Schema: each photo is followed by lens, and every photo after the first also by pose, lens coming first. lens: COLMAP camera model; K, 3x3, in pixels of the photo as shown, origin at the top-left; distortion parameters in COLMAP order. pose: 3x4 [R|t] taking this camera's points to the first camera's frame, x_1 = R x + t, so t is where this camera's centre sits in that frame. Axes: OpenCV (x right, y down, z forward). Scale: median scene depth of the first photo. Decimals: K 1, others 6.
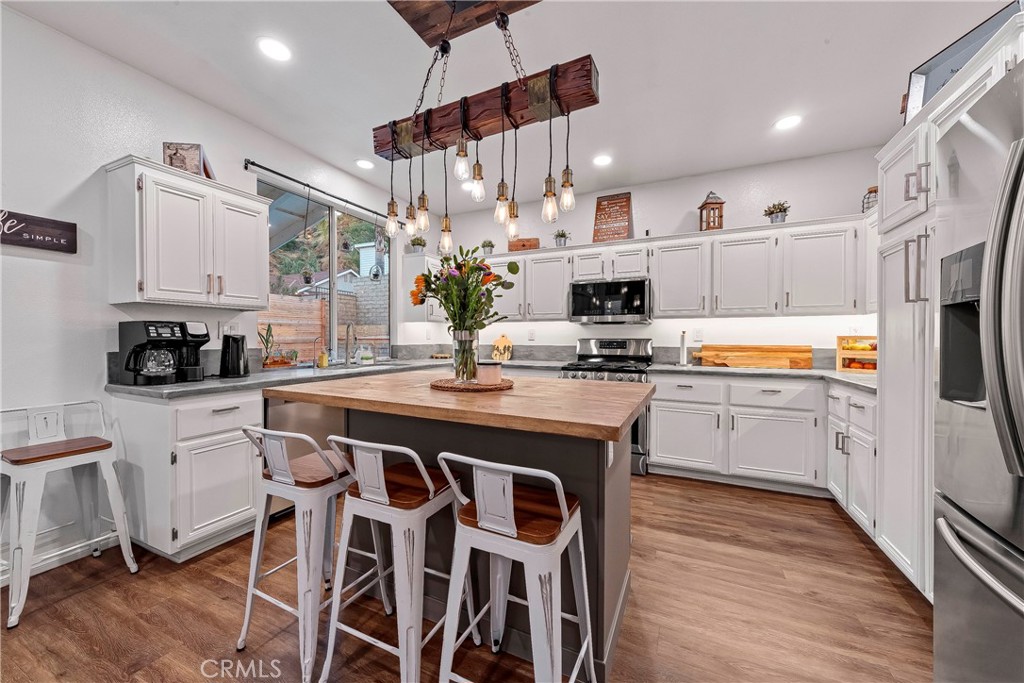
lens RADIAL K [[364.3, 0, 511.5], [0, 364.3, 341.2], [0, 0, 1]] dist [0.002449, 0.000106]
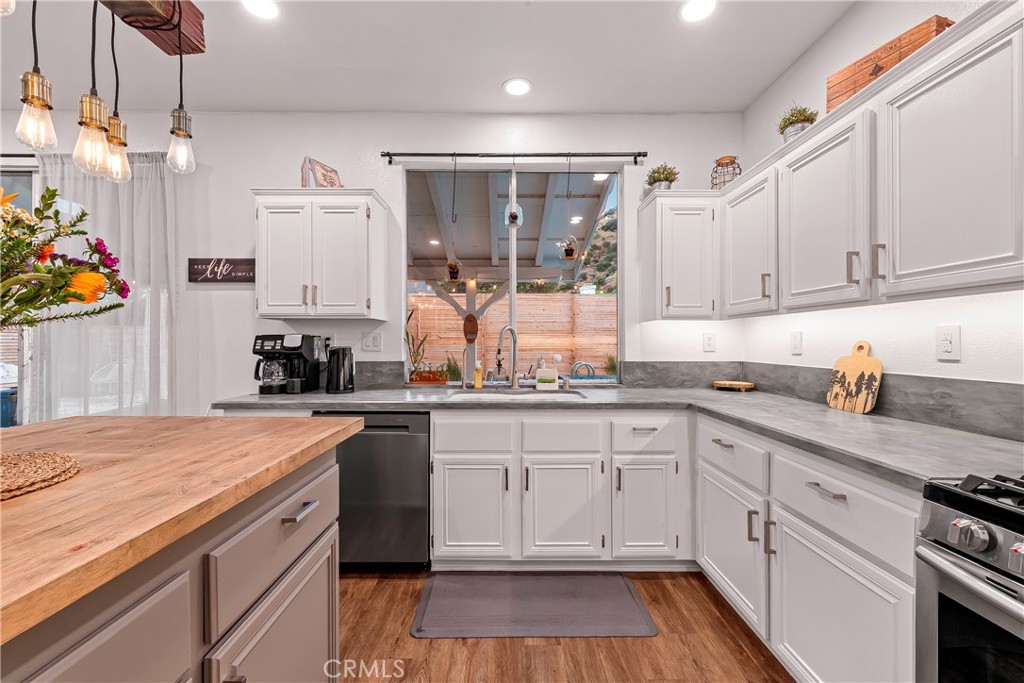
lens RADIAL K [[421.7, 0, 510.2], [0, 421.7, 340.6], [0, 0, 1]] dist [0.008422, -0.000355]
pose [[0.435688, -0.006259, -0.900076, 0.292561], [-0.007581, 0.999915, -0.010623, -0.018769], [0.900066, 0.011451, 0.435603, 0.688520]]
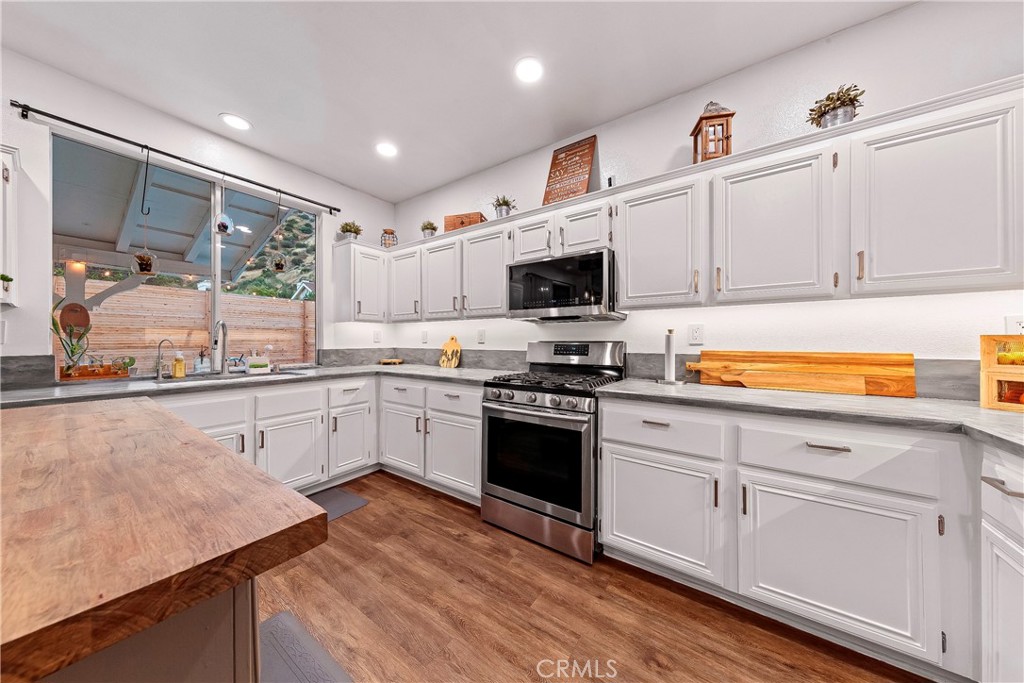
lens RADIAL K [[317.4, 0, 510.8], [0, 317.4, 339.5], [0, 0, 1]] dist [0.002680, -0.000352]
pose [[0.986611, -0.003026, -0.163062, 0.312968], [0.001005, 0.999922, -0.012473, -0.003446], [0.163087, 0.012142, 0.986537, 0.437782]]
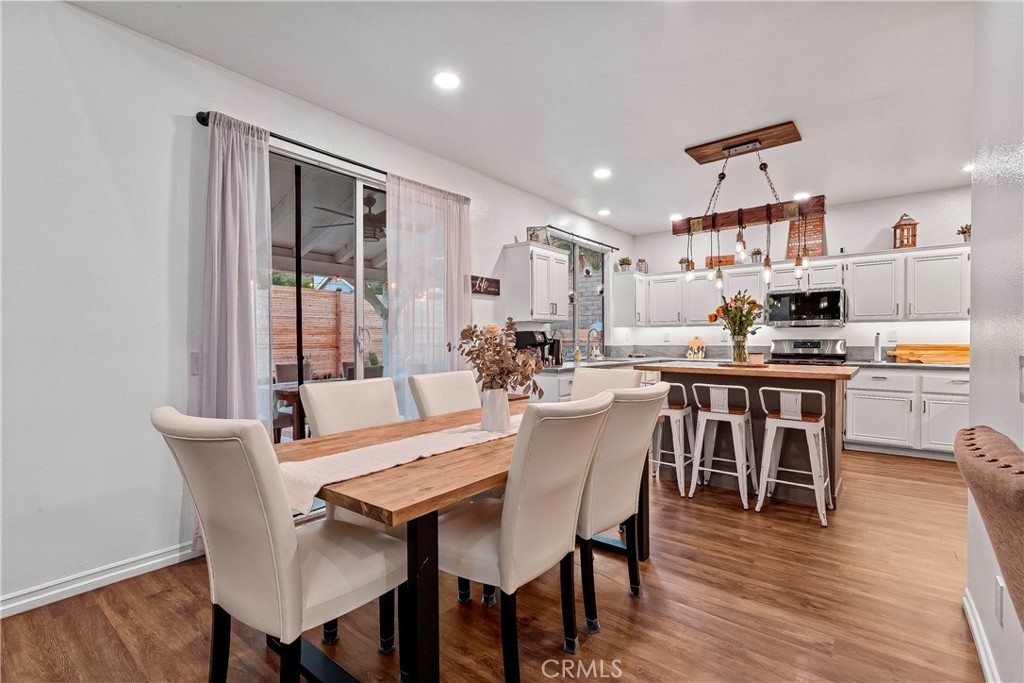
lens RADIAL K [[443.4, 0, 518.1], [0, 443.4, 343.8], [0, 0, 1]] dist [0.002337, 0.000574]
pose [[0.972319, -0.003455, -0.233632, -0.343484], [0.003426, 0.999994, -0.000529, 0.004592], [0.233632, -0.000286, 0.972325, -0.709940]]
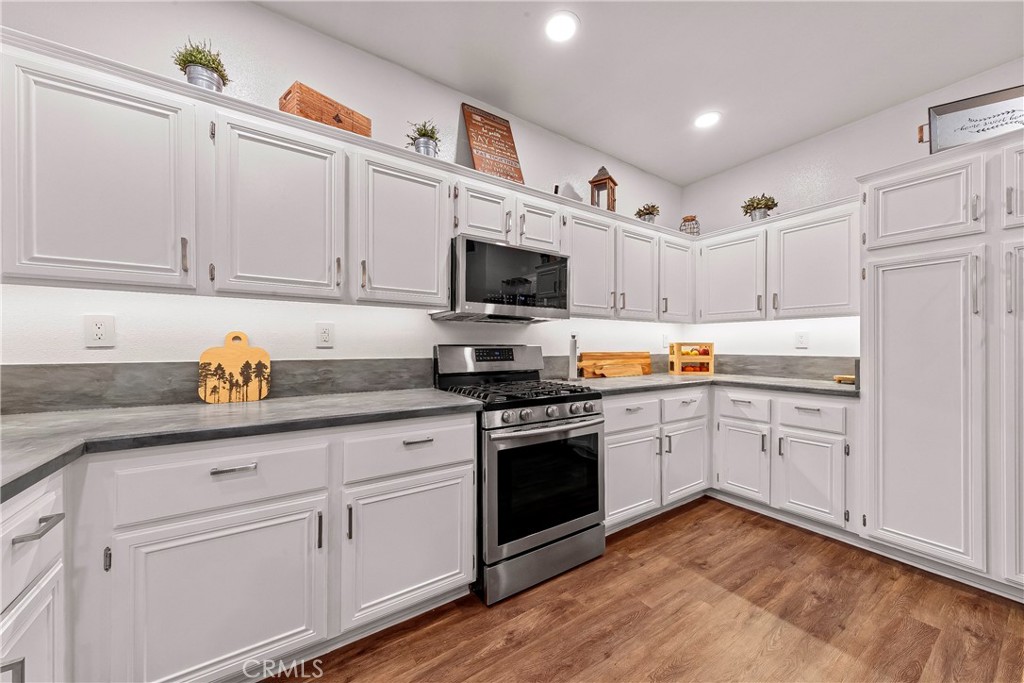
lens RADIAL K [[364.3, 0, 508.2], [0, 364.3, 345.6], [0, 0, 1]] dist [0.002449, 0.000106]
pose [[0.522139, -0.001381, 0.852859, -0.277539], [0.004113, 0.999991, -0.000899, -0.006116], [-0.852850, 0.003977, 0.522141, 0.786827]]
